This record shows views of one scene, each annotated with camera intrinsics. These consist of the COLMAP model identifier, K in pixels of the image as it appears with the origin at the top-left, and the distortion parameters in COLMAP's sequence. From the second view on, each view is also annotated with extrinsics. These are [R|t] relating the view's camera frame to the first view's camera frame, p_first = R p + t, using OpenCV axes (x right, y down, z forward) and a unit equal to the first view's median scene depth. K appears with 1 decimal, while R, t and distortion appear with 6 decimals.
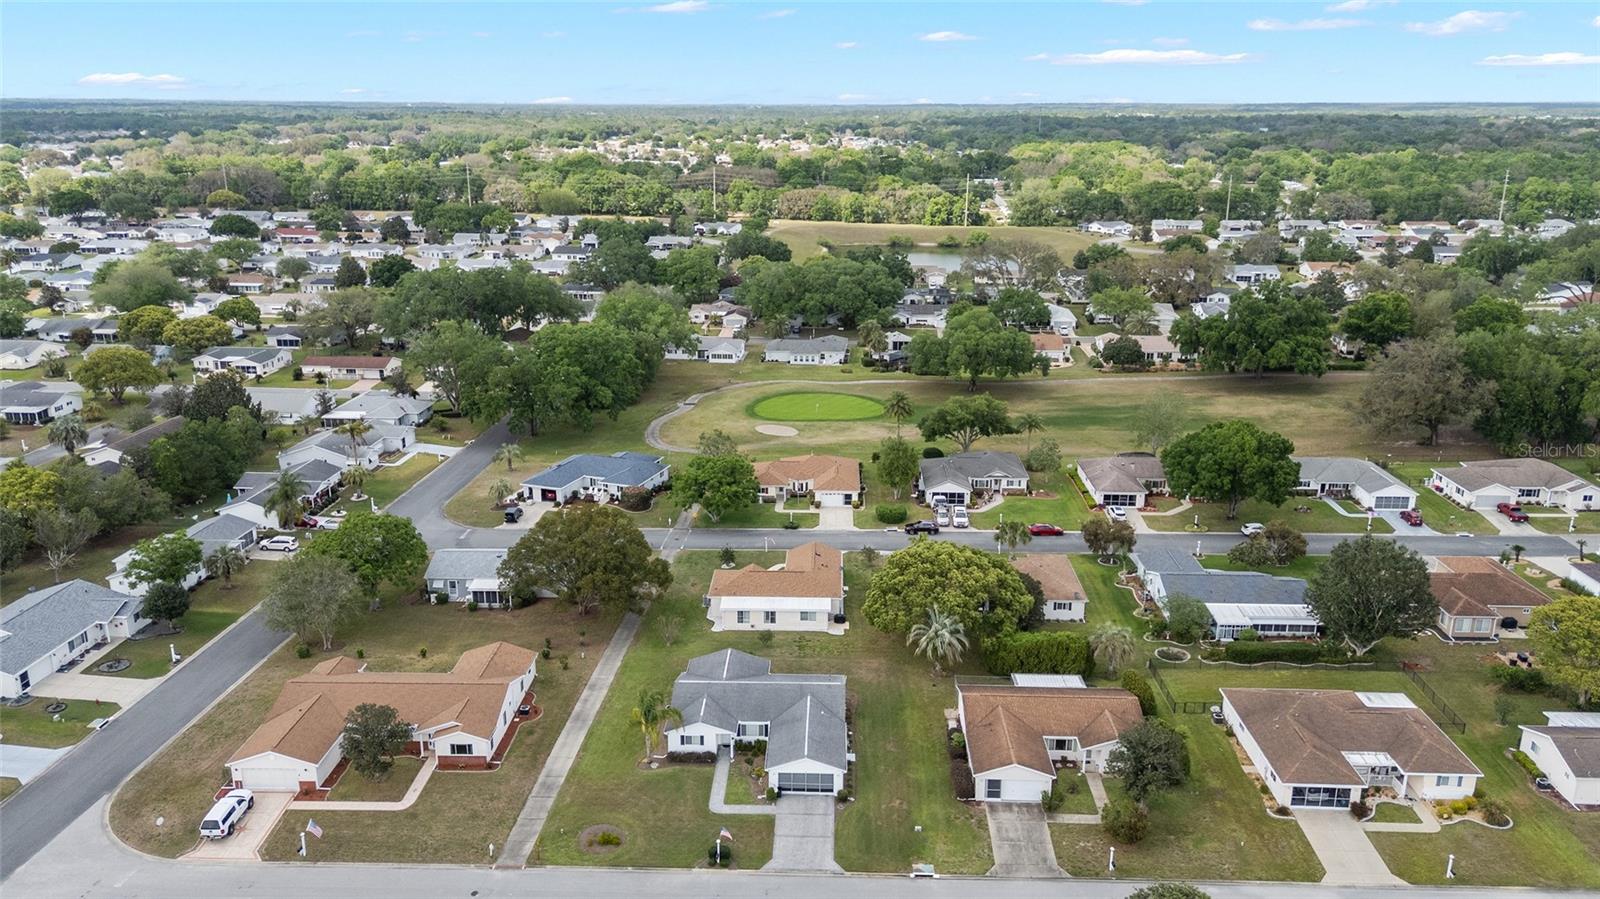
lens RADIAL K [[1163.3, 0, 800.0], [0, 1163.3, 449.5], [0, 0, 1]] dist [0.077295, -0.092731]
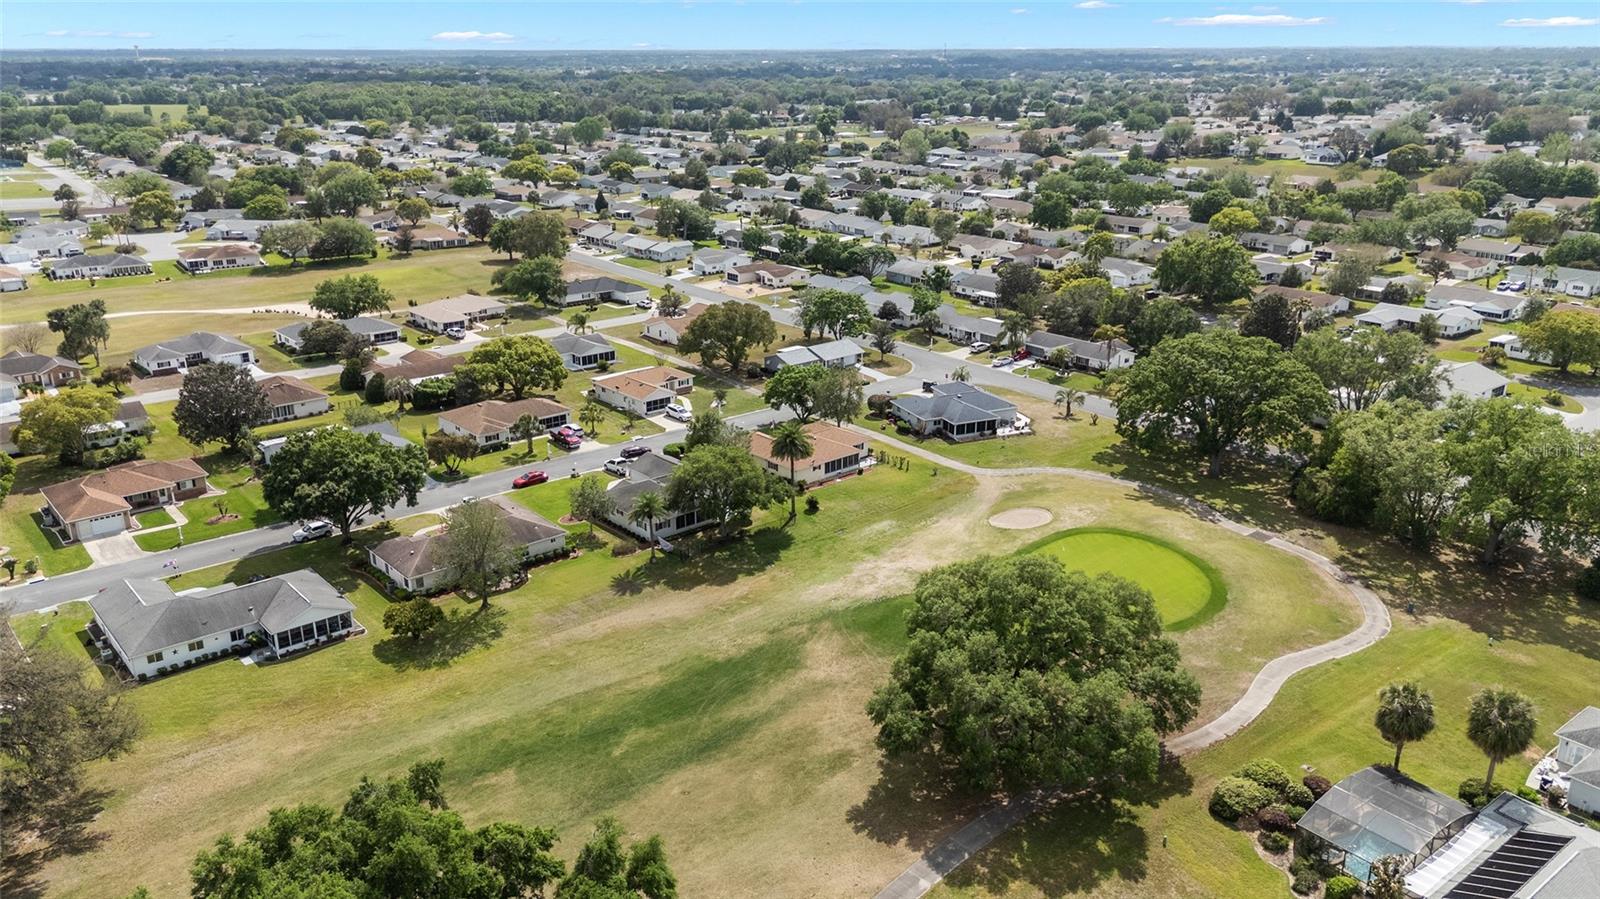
lens RADIAL K [[1183.2, 0, 798.1], [0, 1183.2, 482.8], [0, 0, 1]] dist [0.054549, -0.055790]
pose [[-0.739690, 0.234929, -0.630609, 0.631088], [-0.184851, 0.830105, 0.526076, -0.465002], [0.647062, 0.505702, -0.570593, 1.606611]]
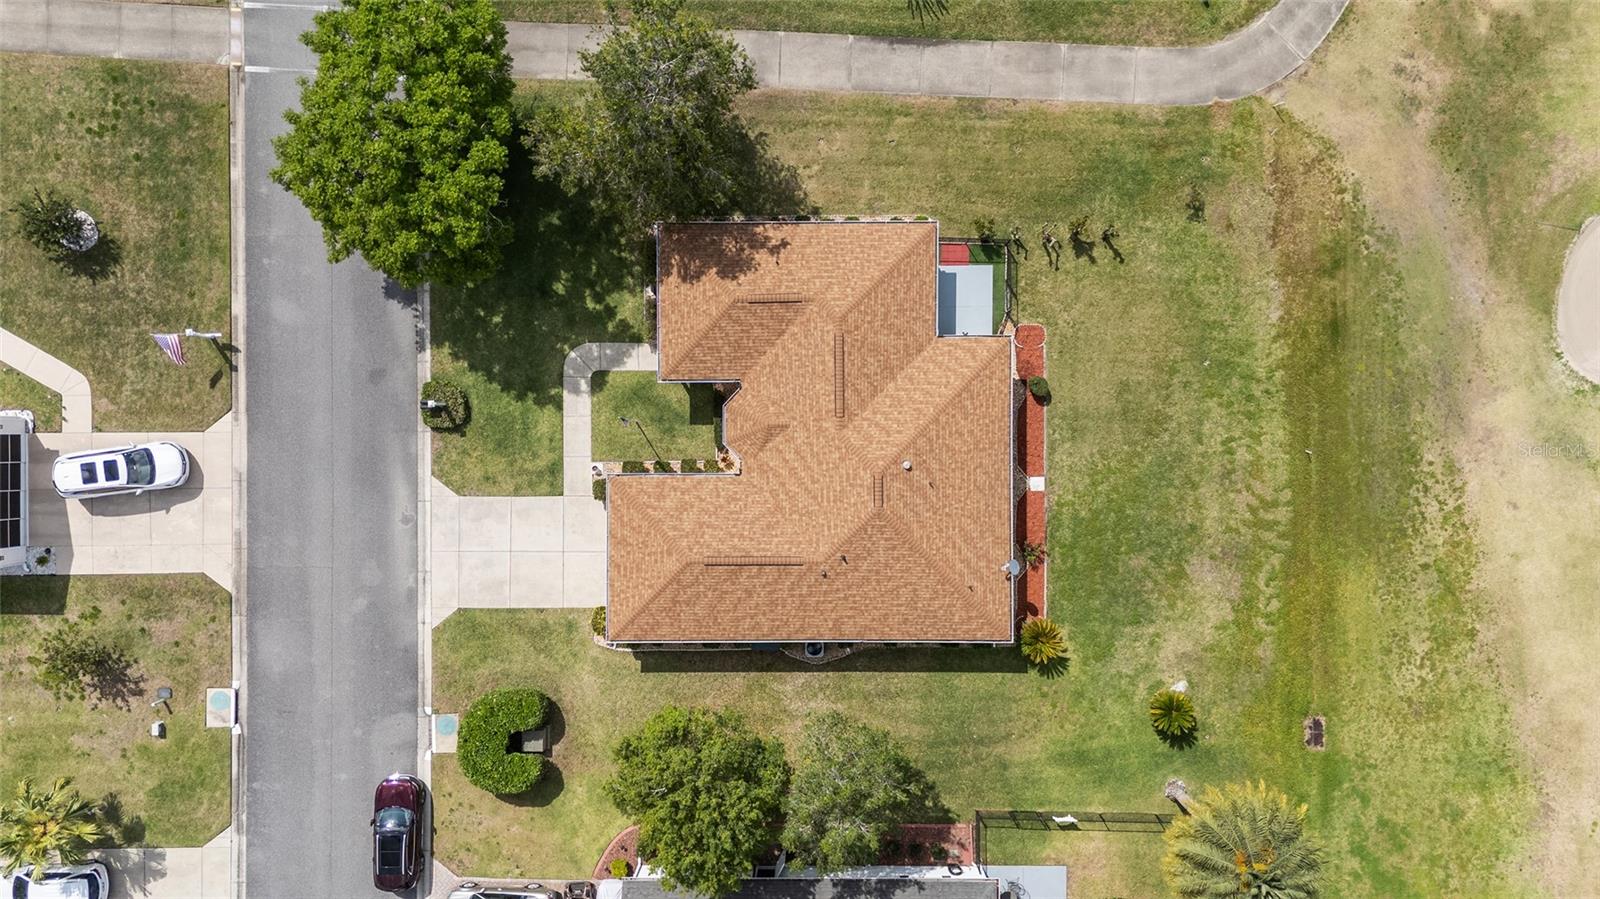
lens RADIAL K [[1183.2, 0, 798.1], [0, 1183.2, 482.8], [0, 0, 1]] dist [0.054549, -0.055790]
pose [[0.030682, 0.999452, 0.012452, 0.010805], [-0.270739, -0.003682, 0.962646, -0.246524], [0.962164, -0.032907, 0.270478, 0.955826]]
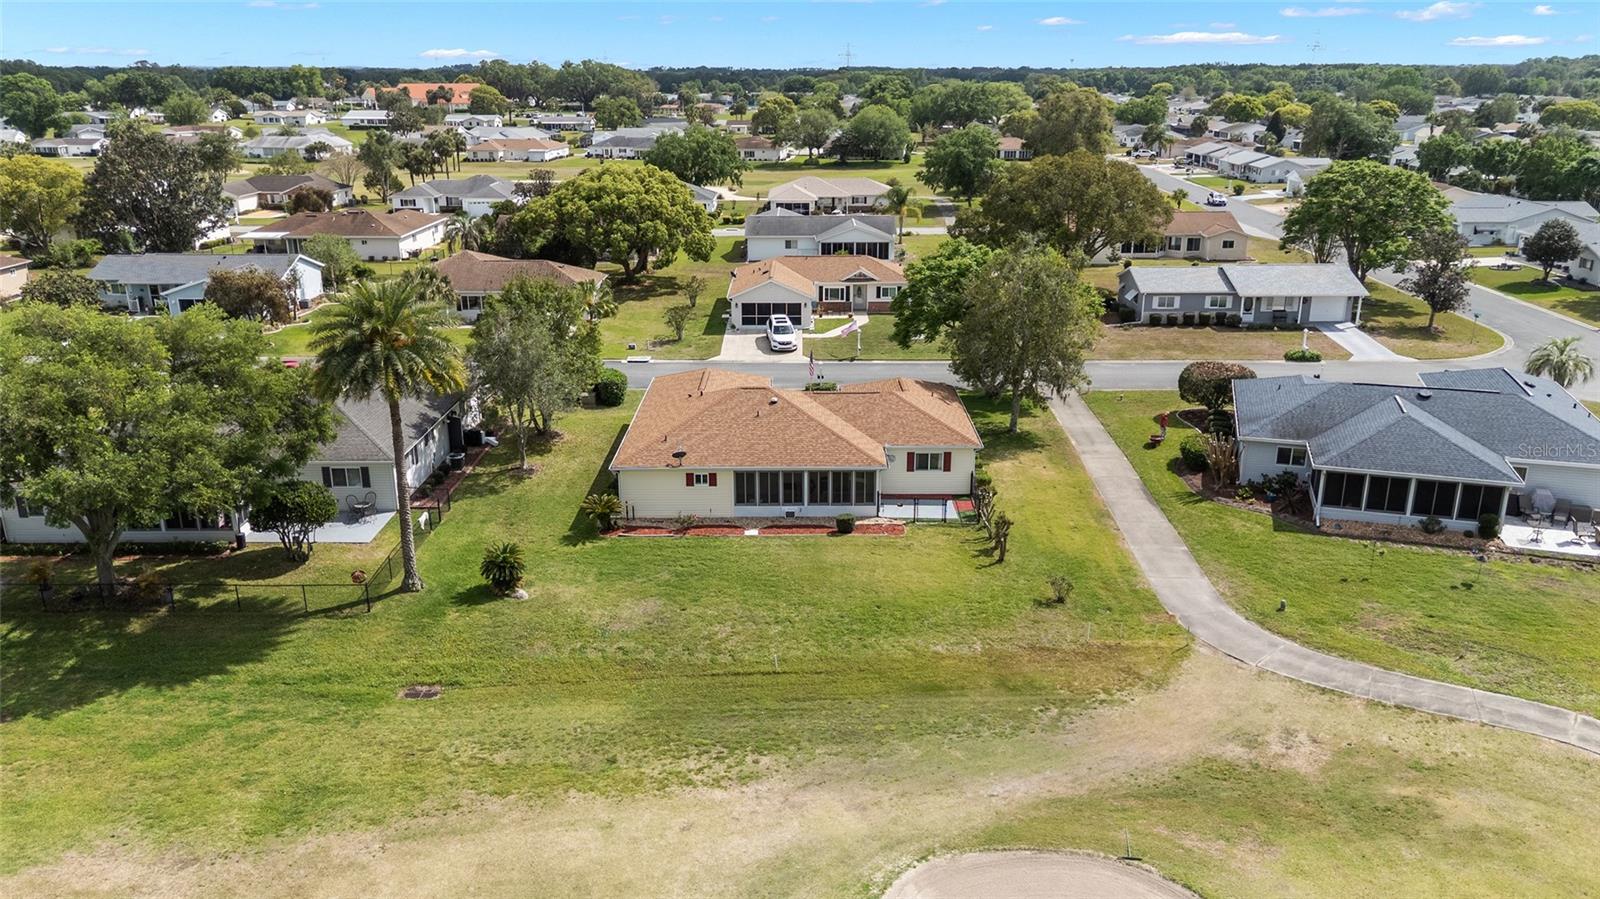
lens RADIAL K [[1183.1, 0, 800.0], [0, 1183.1, 449.5], [0, 0, 1]] dist [0.065647, -0.081247]
pose [[-0.999645, 0.010332, -0.024550, 0.011365], [-0.005134, 0.829662, 0.558243, -0.166283], [0.026136, 0.558171, -0.829314, 1.330923]]
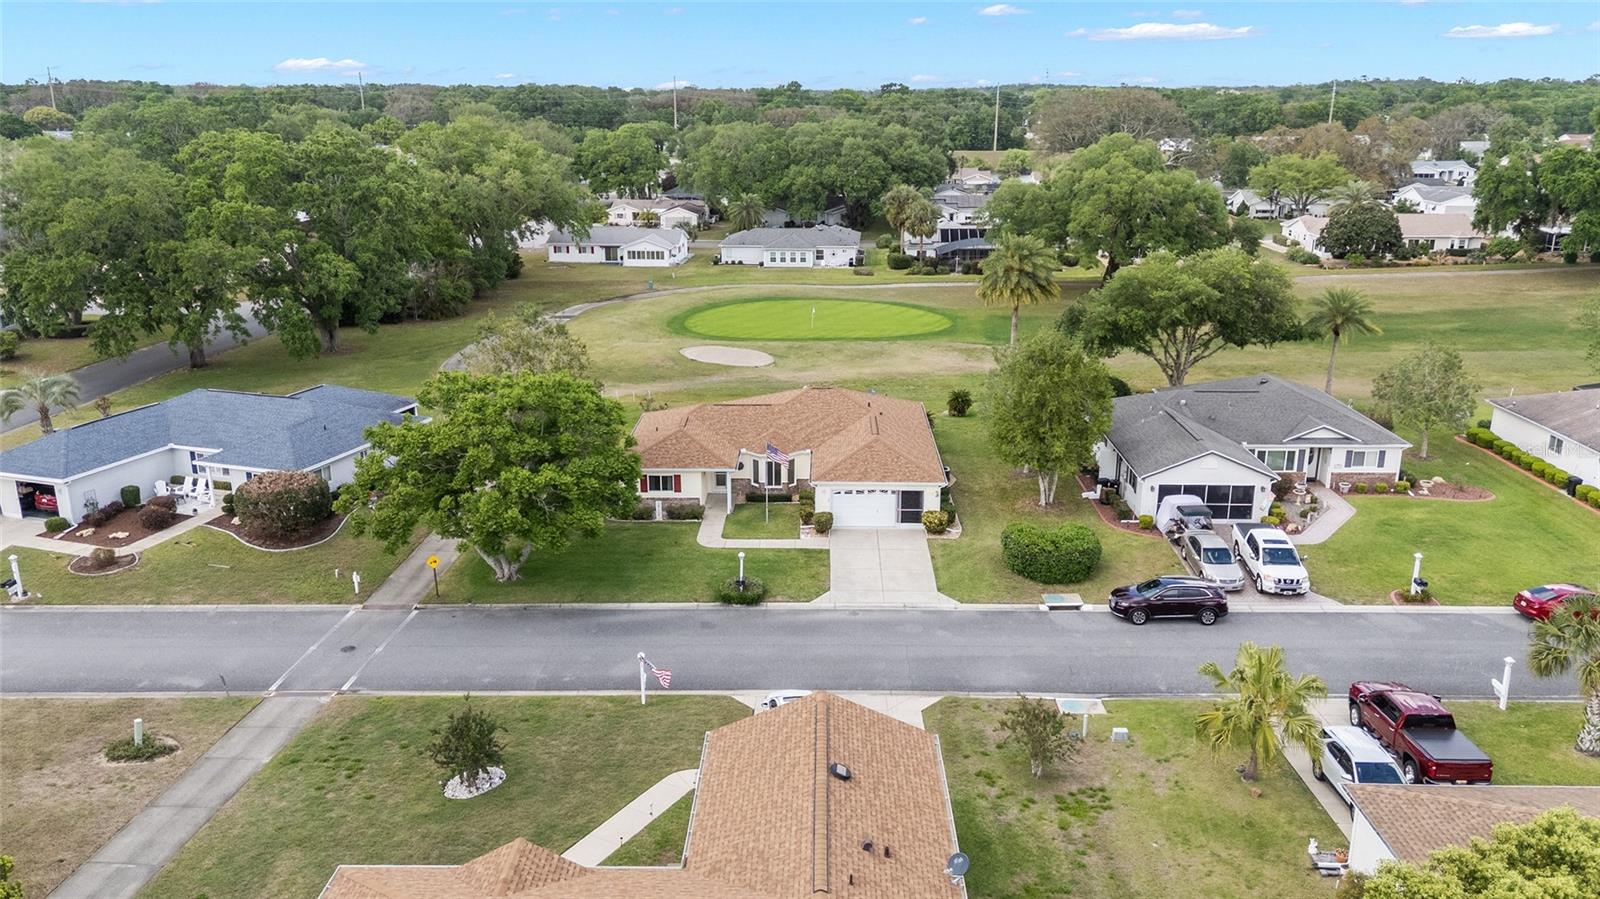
lens RADIAL K [[1183.2, 0, 798.1], [0, 1183.2, 482.8], [0, 0, 1]] dist [0.054549, -0.055790]
pose [[0.999949, -0.005350, 0.008540, 0.004994], [0.005078, 0.999491, 0.031491, 0.024282], [-0.008705, -0.031446, 0.999468, 0.647346]]
